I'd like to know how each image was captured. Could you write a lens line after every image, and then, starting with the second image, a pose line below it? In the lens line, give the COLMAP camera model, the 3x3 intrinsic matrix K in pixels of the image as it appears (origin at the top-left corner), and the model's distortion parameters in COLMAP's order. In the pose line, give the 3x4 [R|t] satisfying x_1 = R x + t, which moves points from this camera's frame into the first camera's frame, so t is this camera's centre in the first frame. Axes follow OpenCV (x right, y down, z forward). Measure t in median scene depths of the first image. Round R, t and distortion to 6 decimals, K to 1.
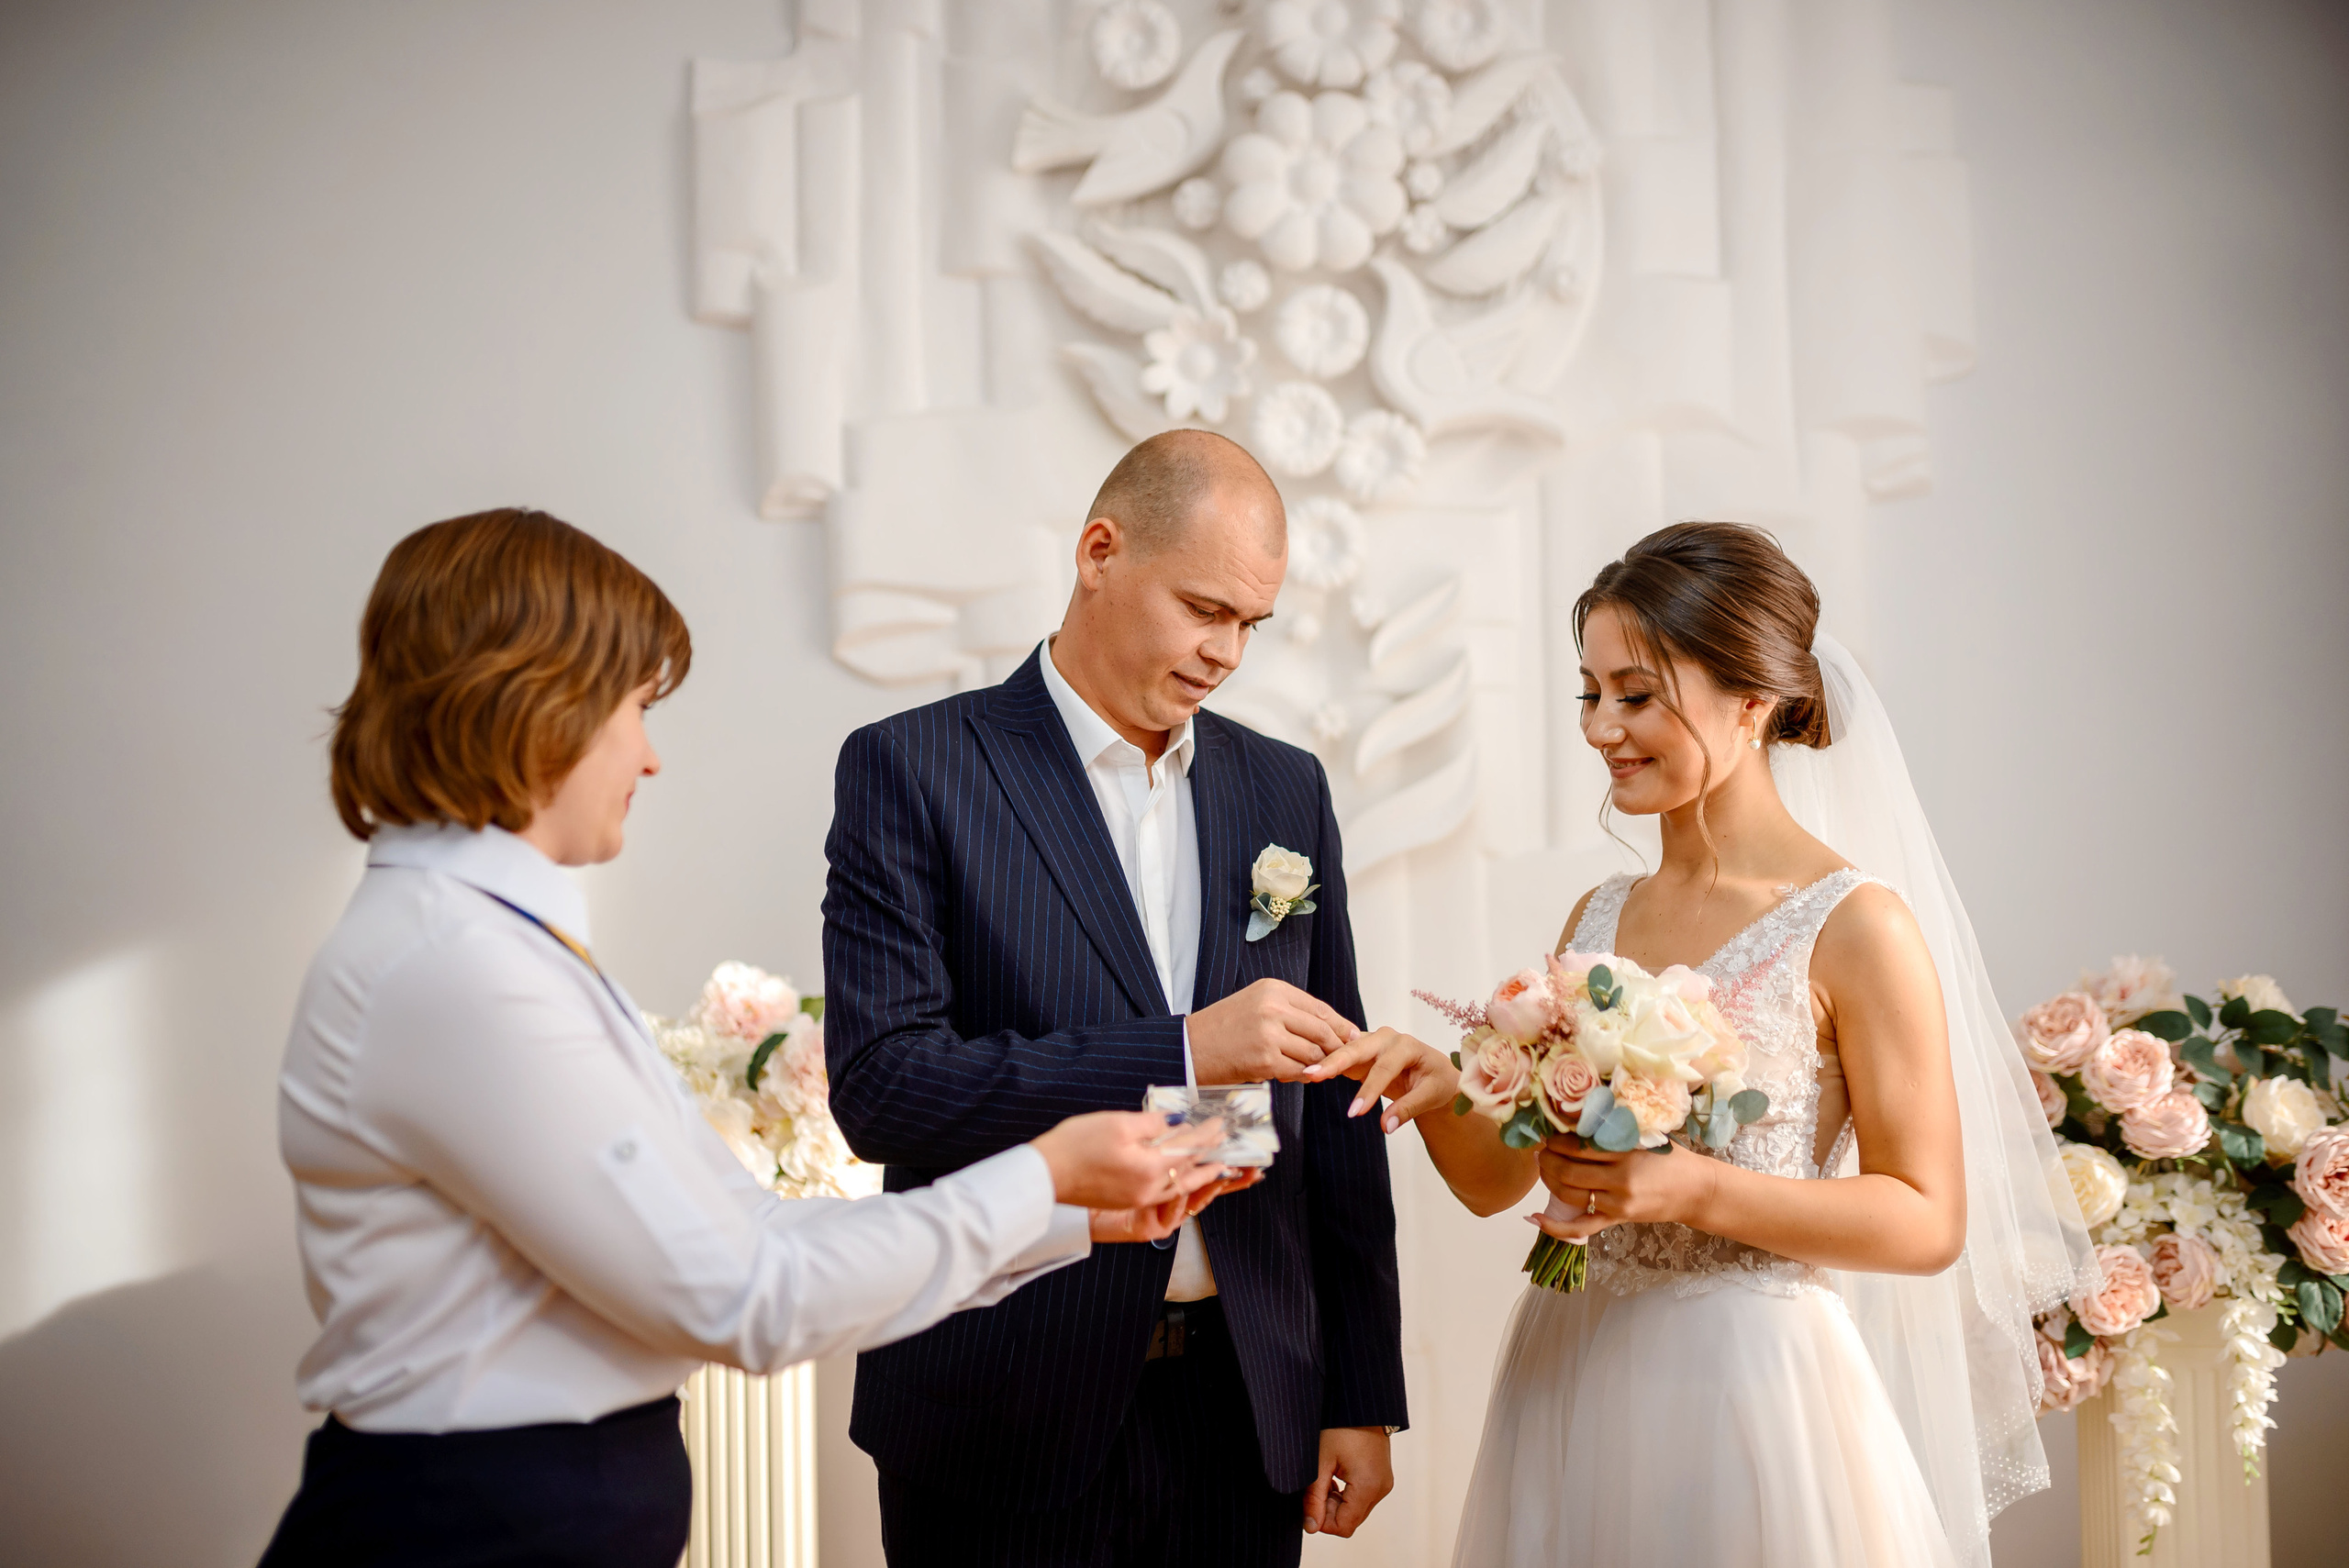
lens RADIAL K [[2261.2, 0, 1174.5], [0, 2261.2, 784.0], [0, 0, 1]] dist [-0.060317, 0.087051]
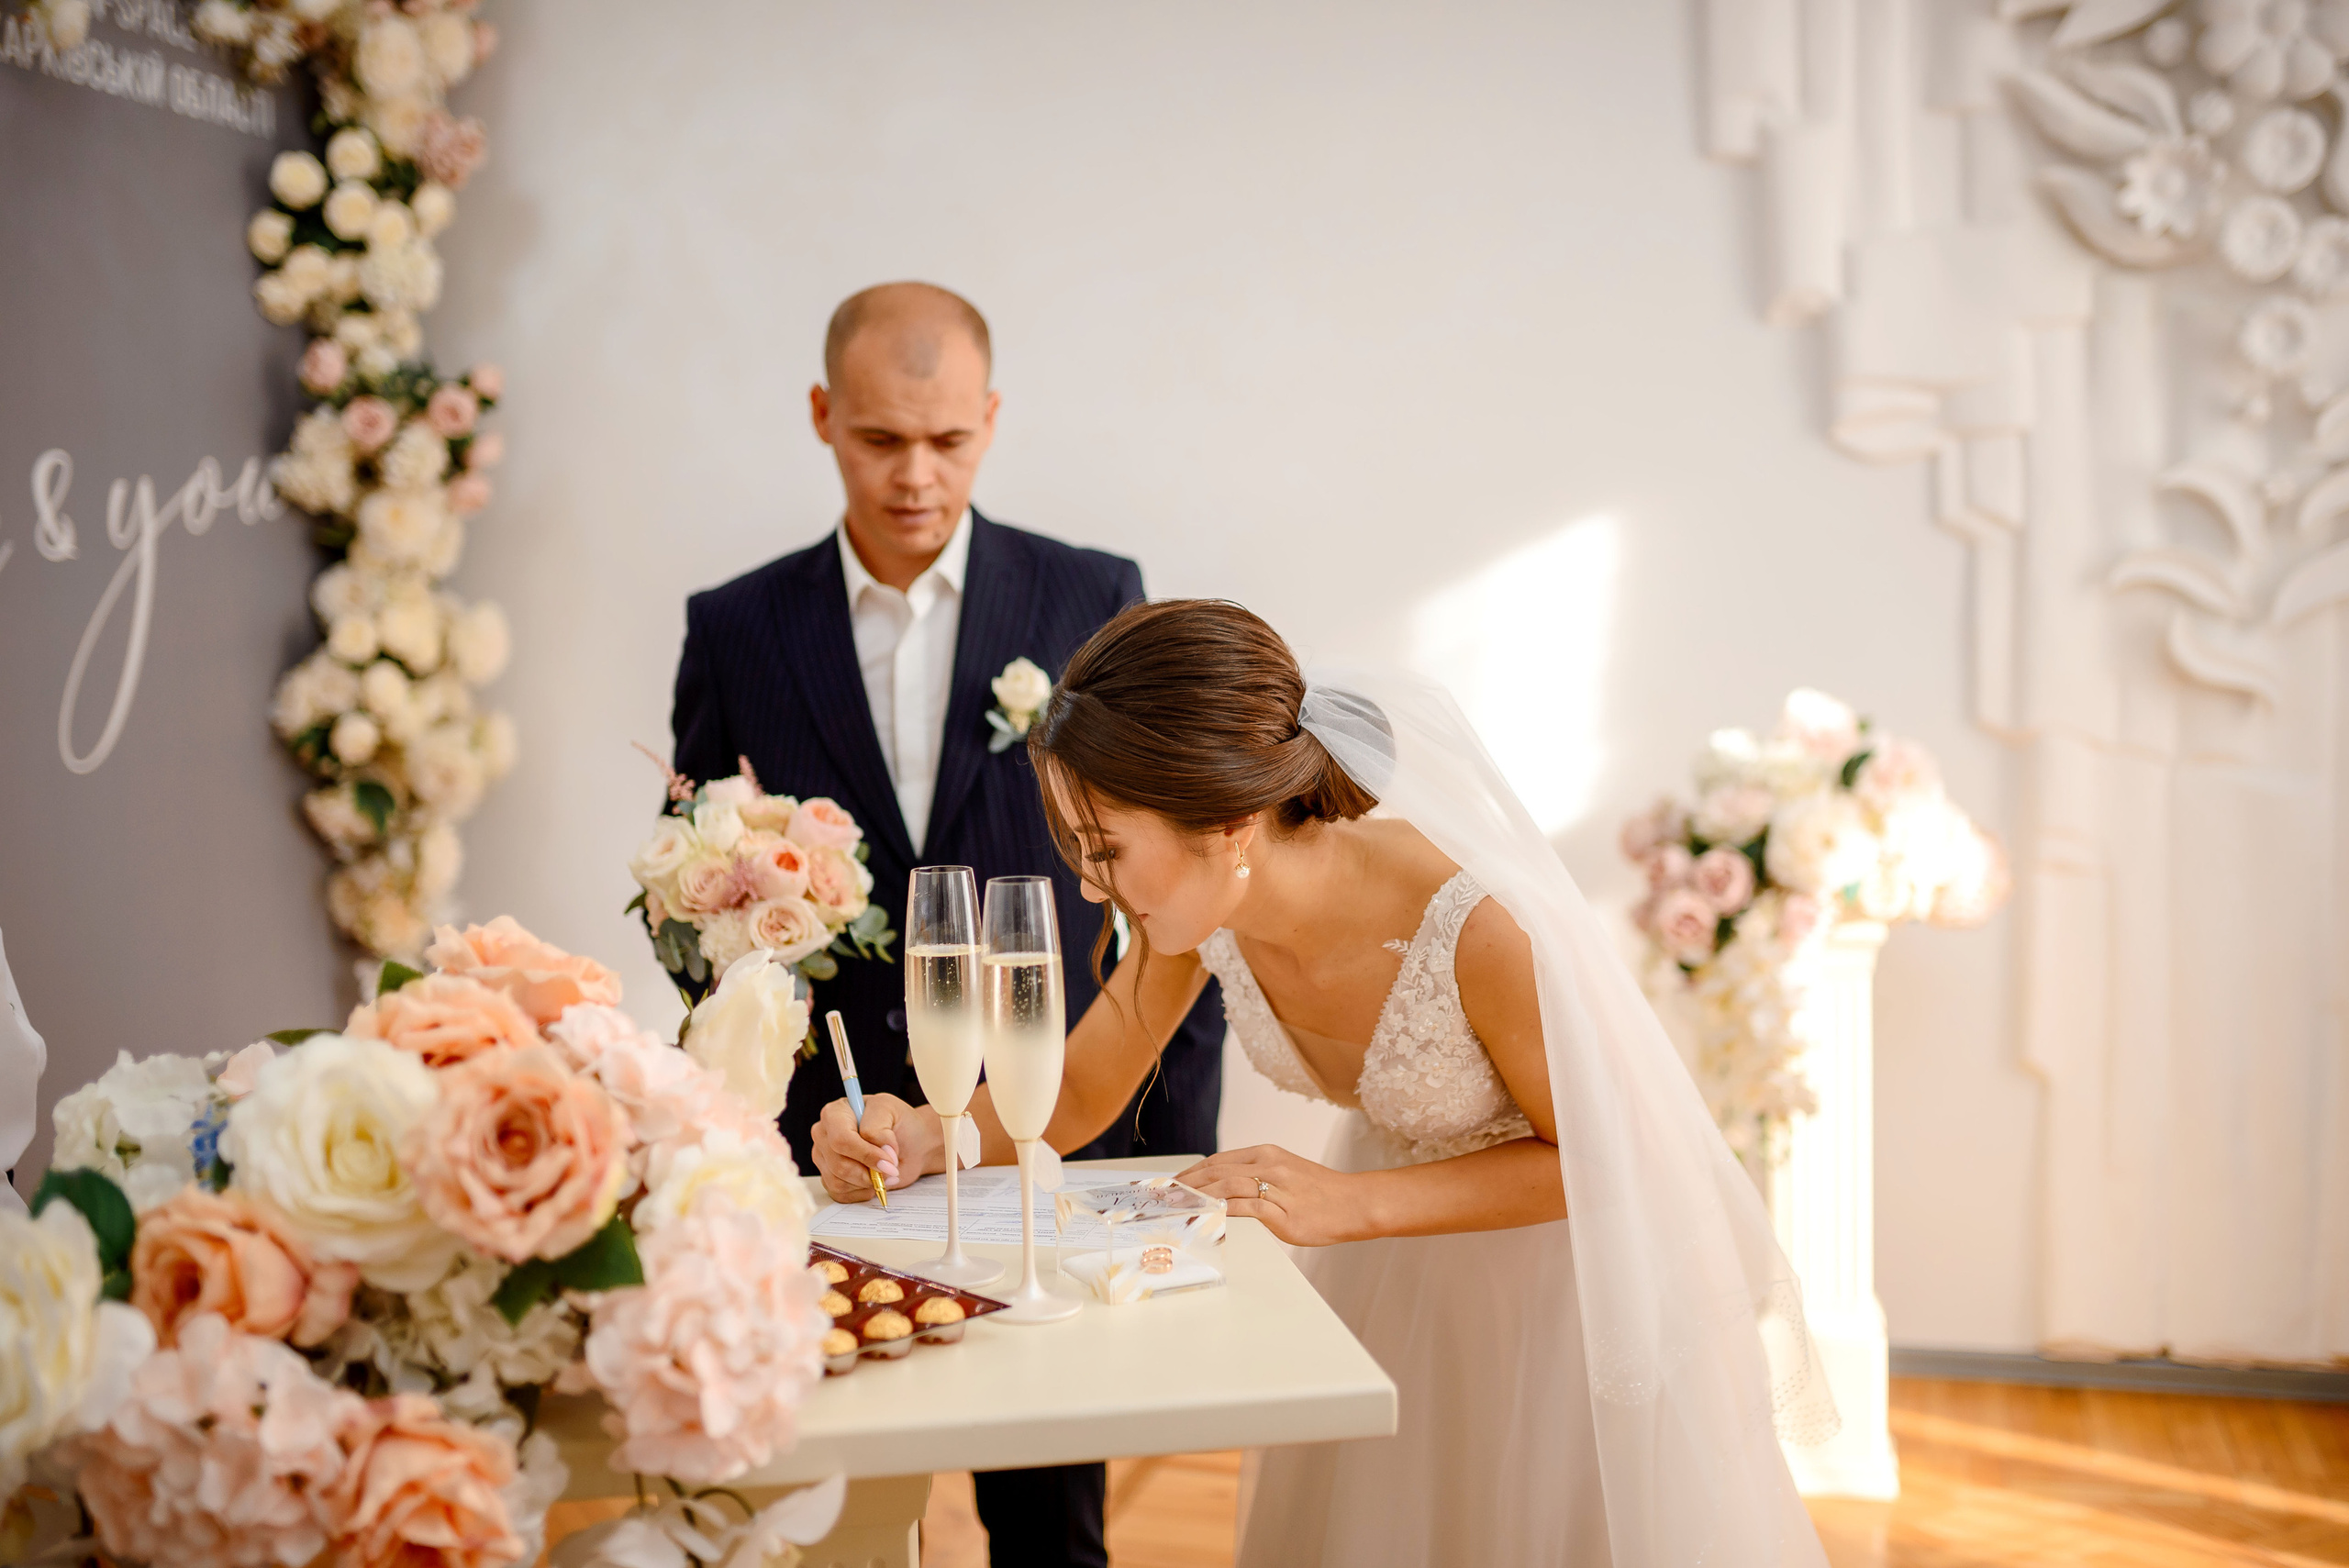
lens RADIAL K [[2307.1, 0, 1174.5], [0, 2307.1, 784.0], [0, 0, 1]] dist [-0.063204, 0.102845]
pose [[0.975609, 0.008574, -0.219349, -0.233454], [0.020894, 0.991074, 0.131668, -0.044142], [0.218519, -0.133040, 0.966721, -0.313795]]
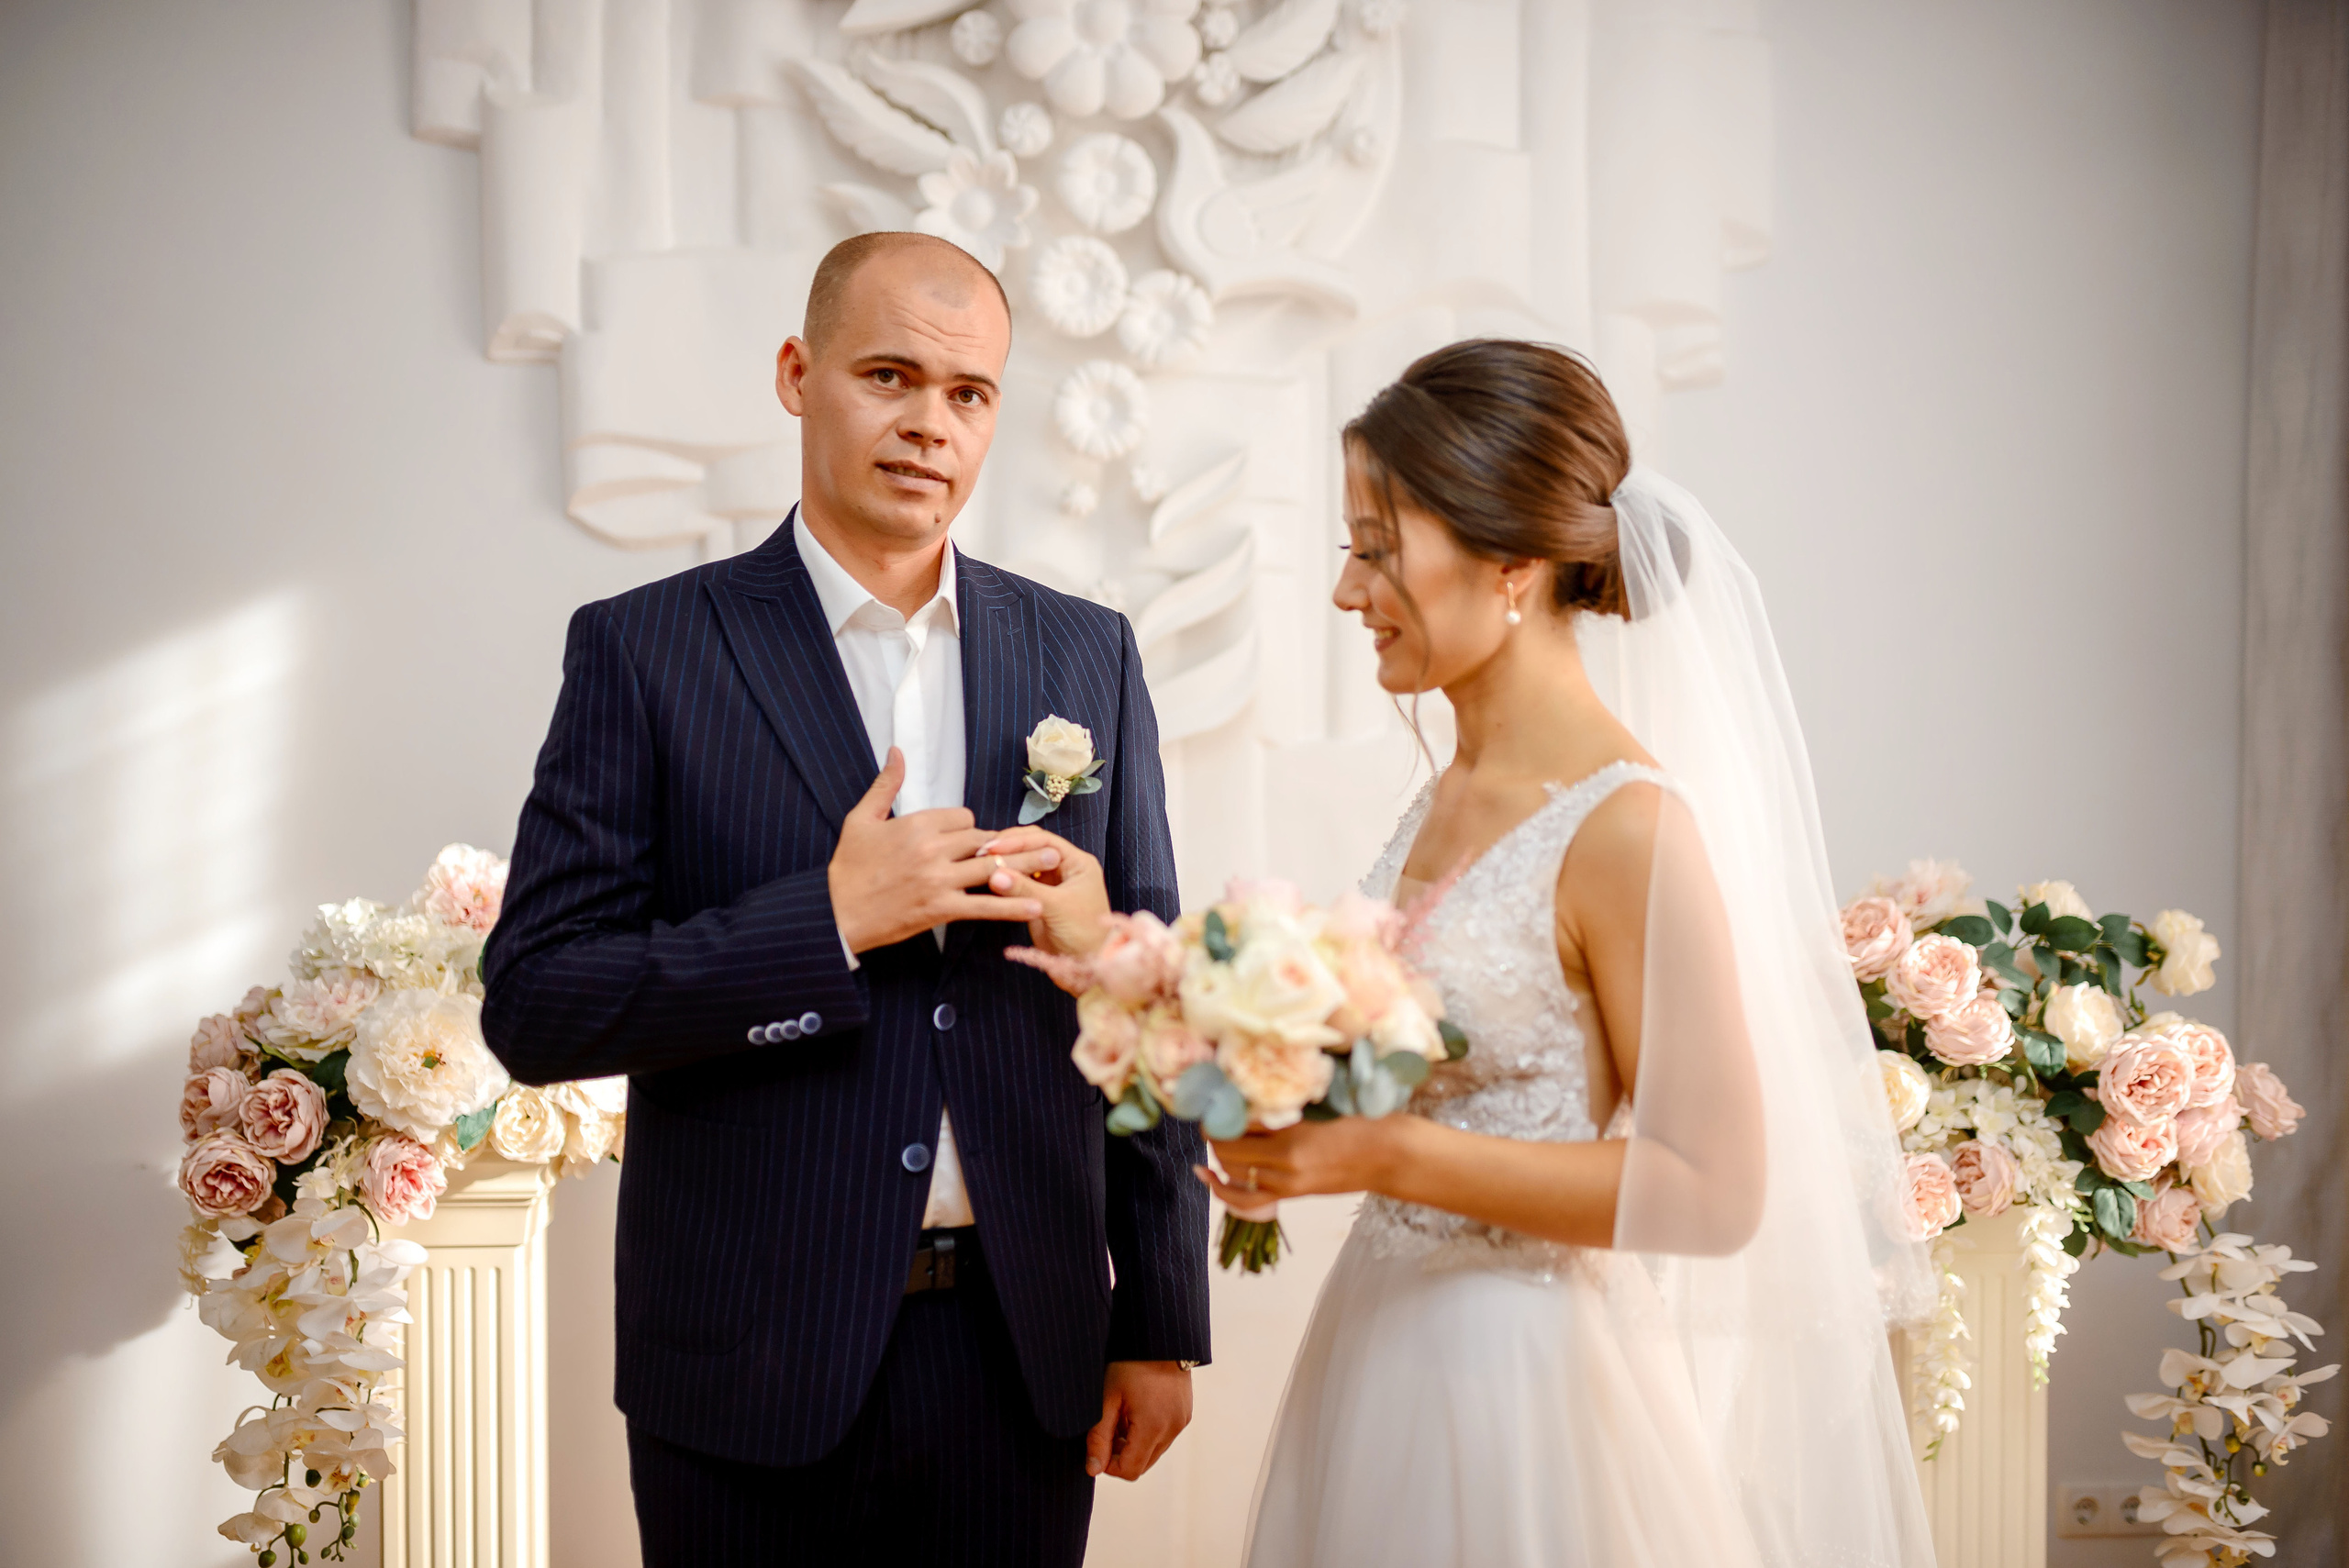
lens RADIAL K [[2261.2, 0, 1174.5], [0, 2261.2, 784.0], [0, 0, 1]] dist [-0.060317, 0.087051]
pose [[0.990342, 0.018203, 0.137445, -0.031589], [-0.024910, 0.998573, 0.047241, 0.004137], [-0.136389, -0.050208, 0.989382, 0.056591]]
